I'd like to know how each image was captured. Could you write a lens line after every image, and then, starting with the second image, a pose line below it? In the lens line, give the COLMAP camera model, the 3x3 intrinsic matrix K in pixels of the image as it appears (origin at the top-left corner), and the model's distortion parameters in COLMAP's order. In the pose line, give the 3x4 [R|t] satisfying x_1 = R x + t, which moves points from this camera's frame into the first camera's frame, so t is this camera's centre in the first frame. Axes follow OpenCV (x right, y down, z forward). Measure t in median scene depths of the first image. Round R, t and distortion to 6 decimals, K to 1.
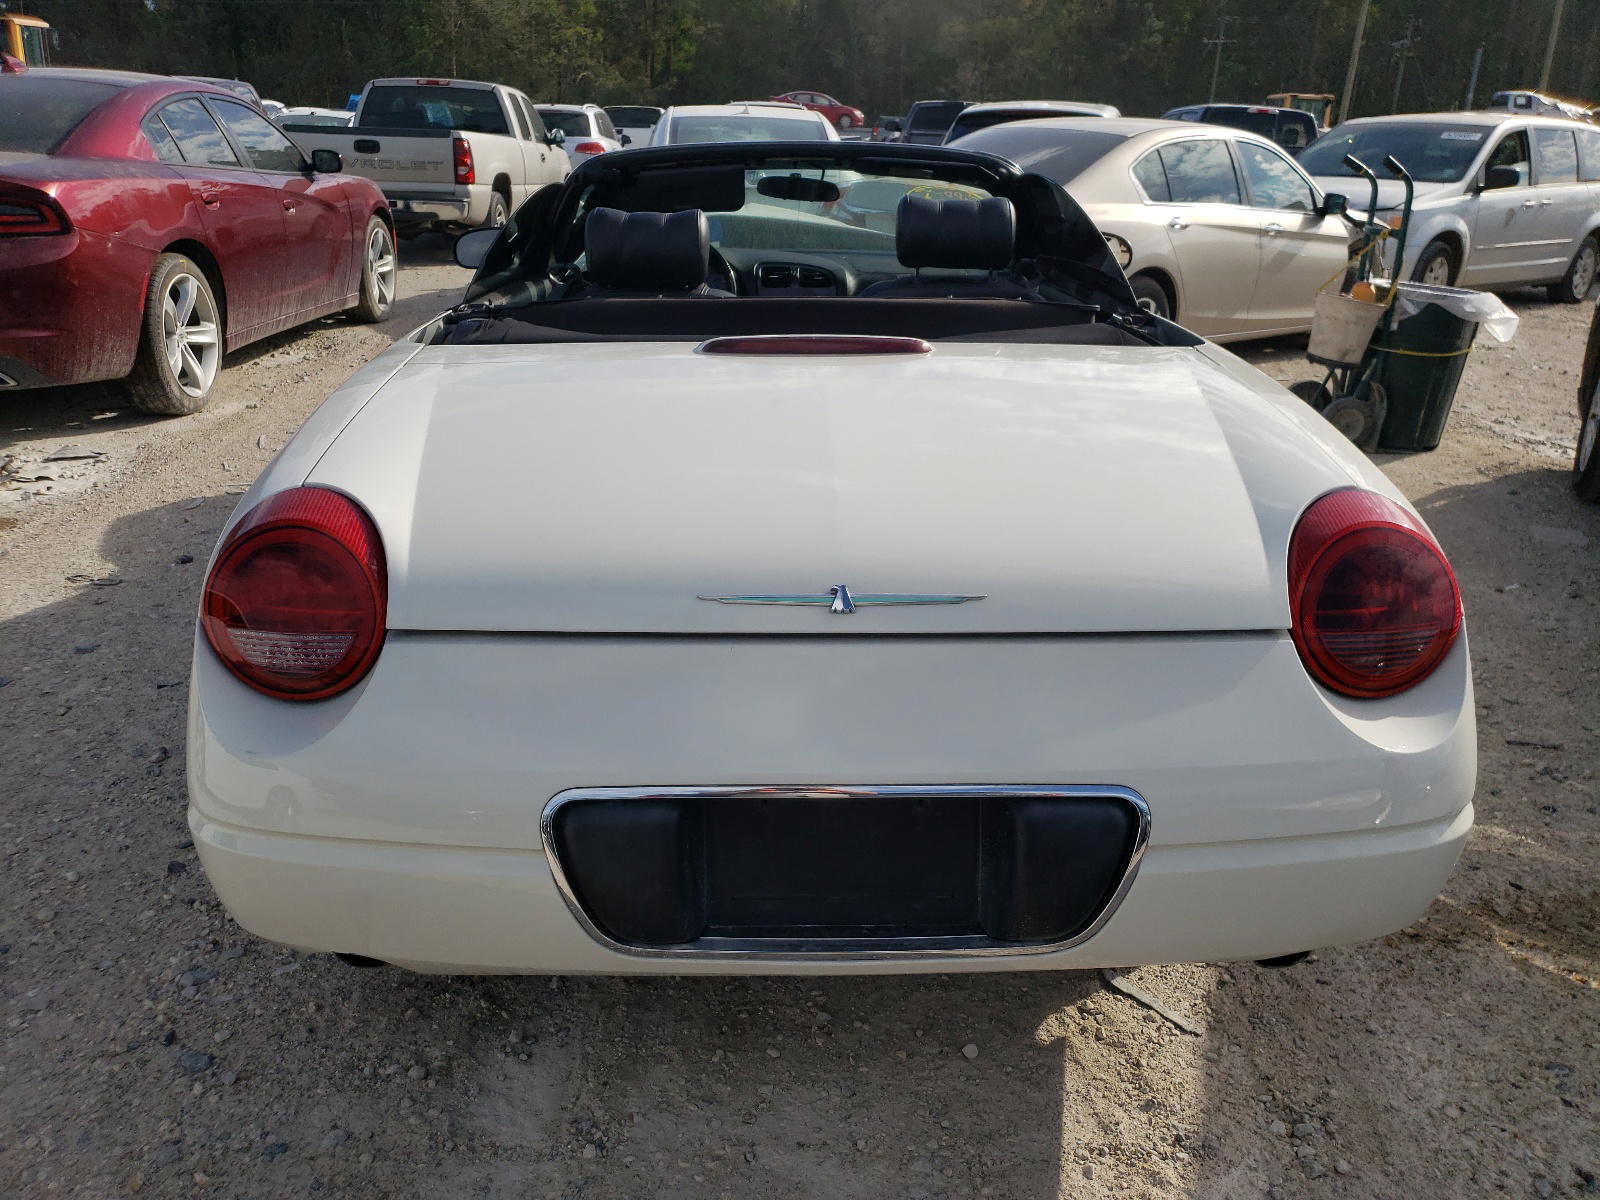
lens RADIAL K [[1296.6, 0, 797.4], [0, 1296.6, 596.6], [0, 0, 1]] dist [-0.001399, 0.004475]
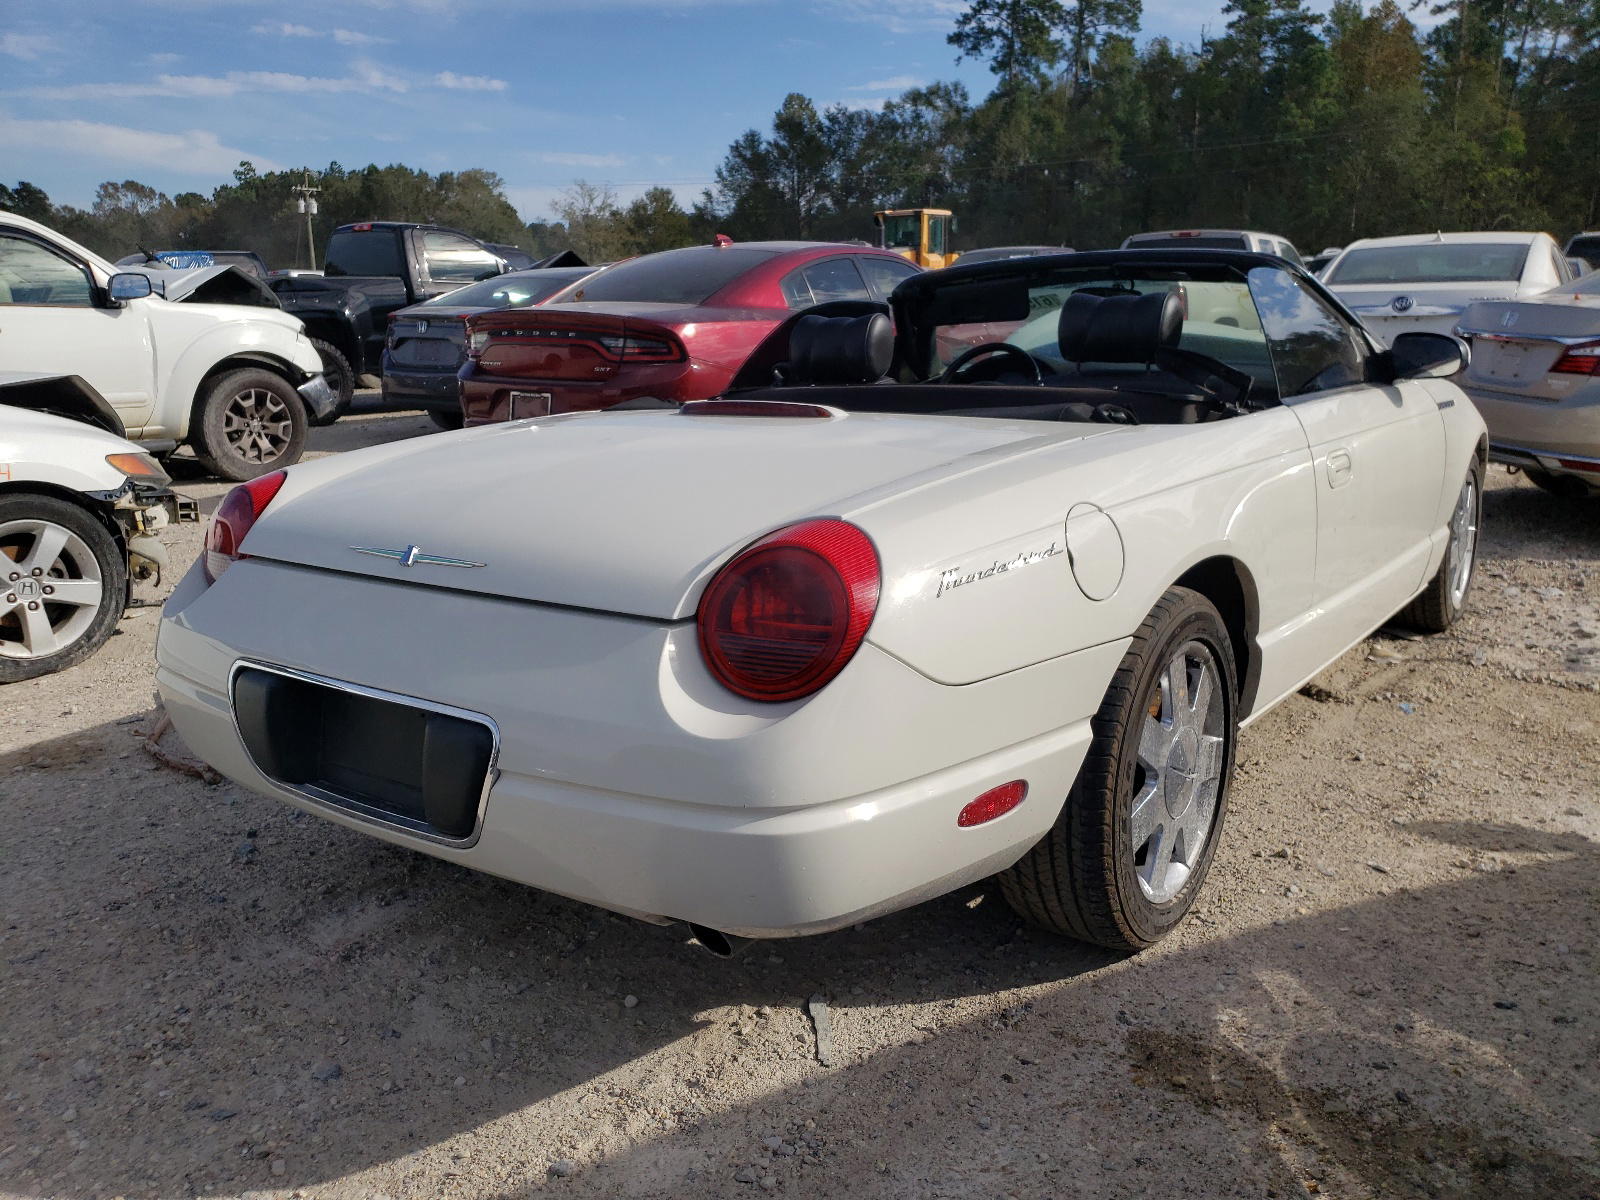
lens RADIAL K [[1296.6, 0, 795.0], [0, 1296.6, 606.1], [0, 0, 1]] dist [-0.001399, 0.004475]
pose [[0.786773, 0.098975, -0.609256, 0.888443], [-0.163683, 0.985177, -0.051330, 0.040846], [0.595144, 0.140110, 0.791311, 0.129895]]
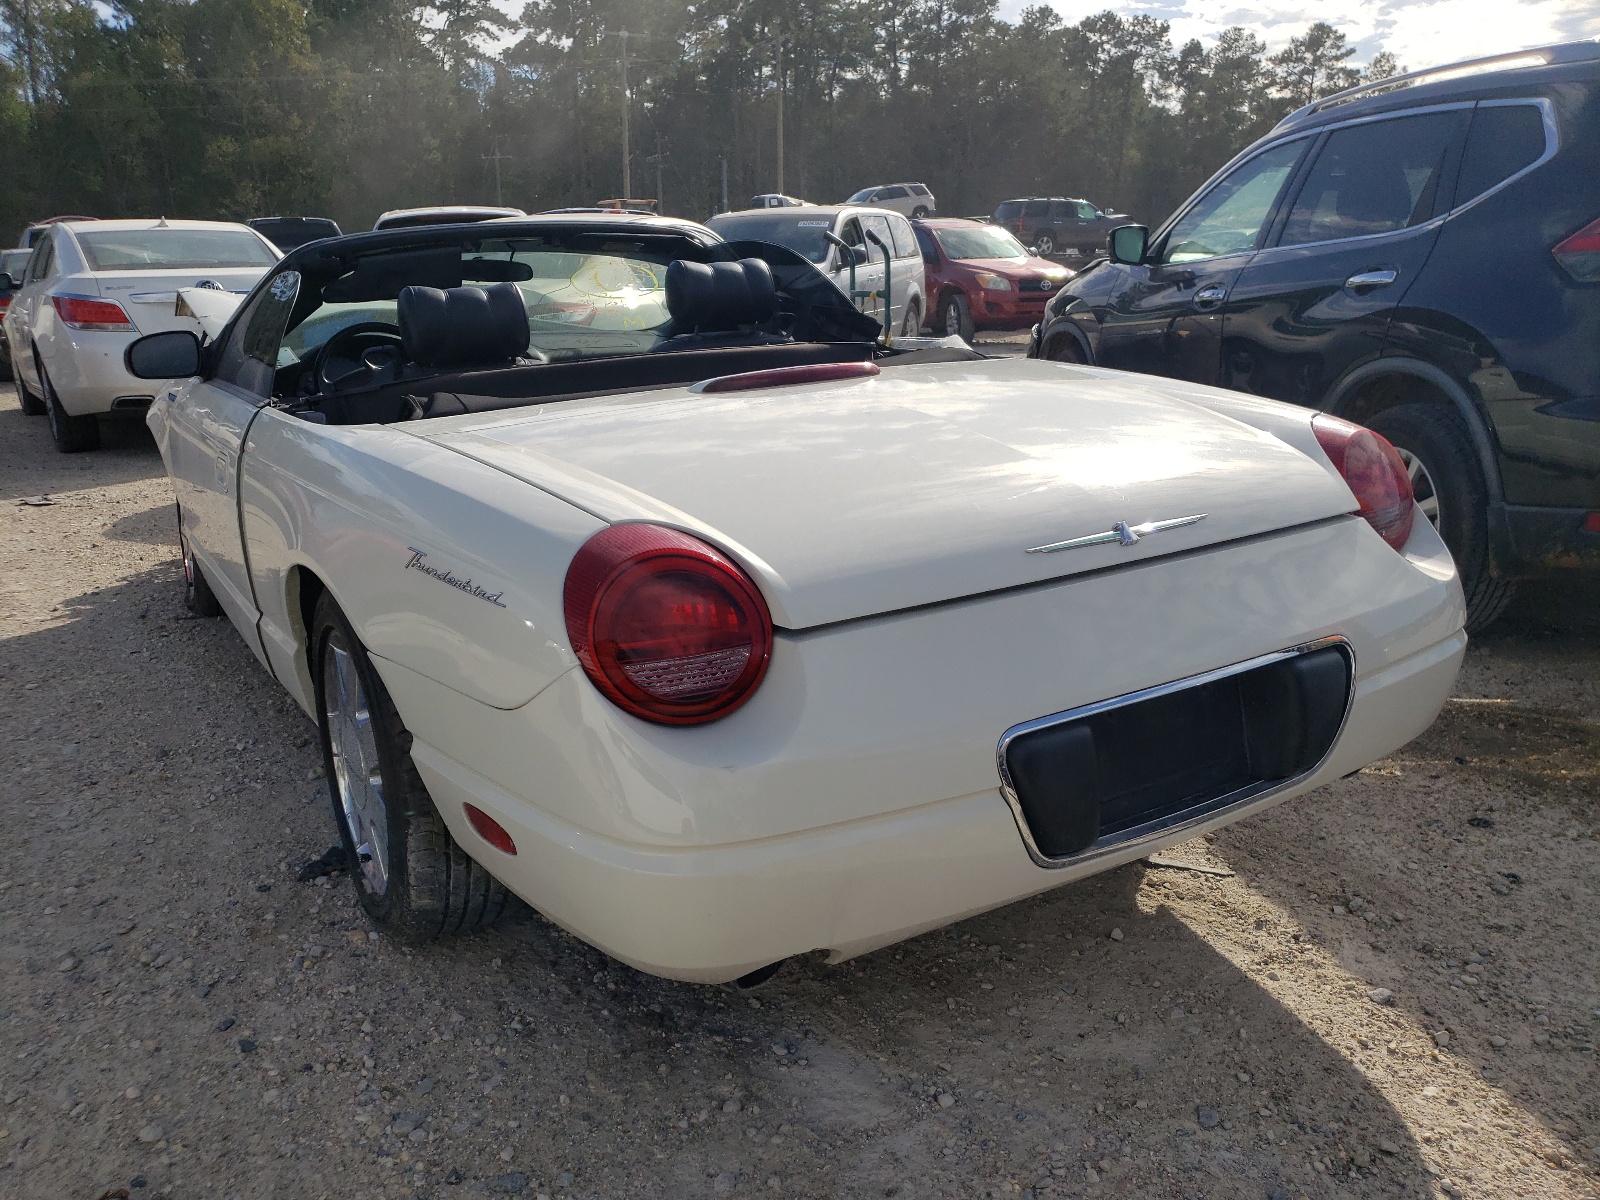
lens RADIAL K [[1296.6, 0, 795.8], [0, 1296.6, 596.4], [0, 0, 1]] dist [-0.001399, 0.004475]
pose [[0.867030, -0.170834, 0.468054, -0.605369], [0.207663, 0.977806, -0.027792, 0.022041], [-0.452918, 0.121294, 0.883263, 0.053103]]
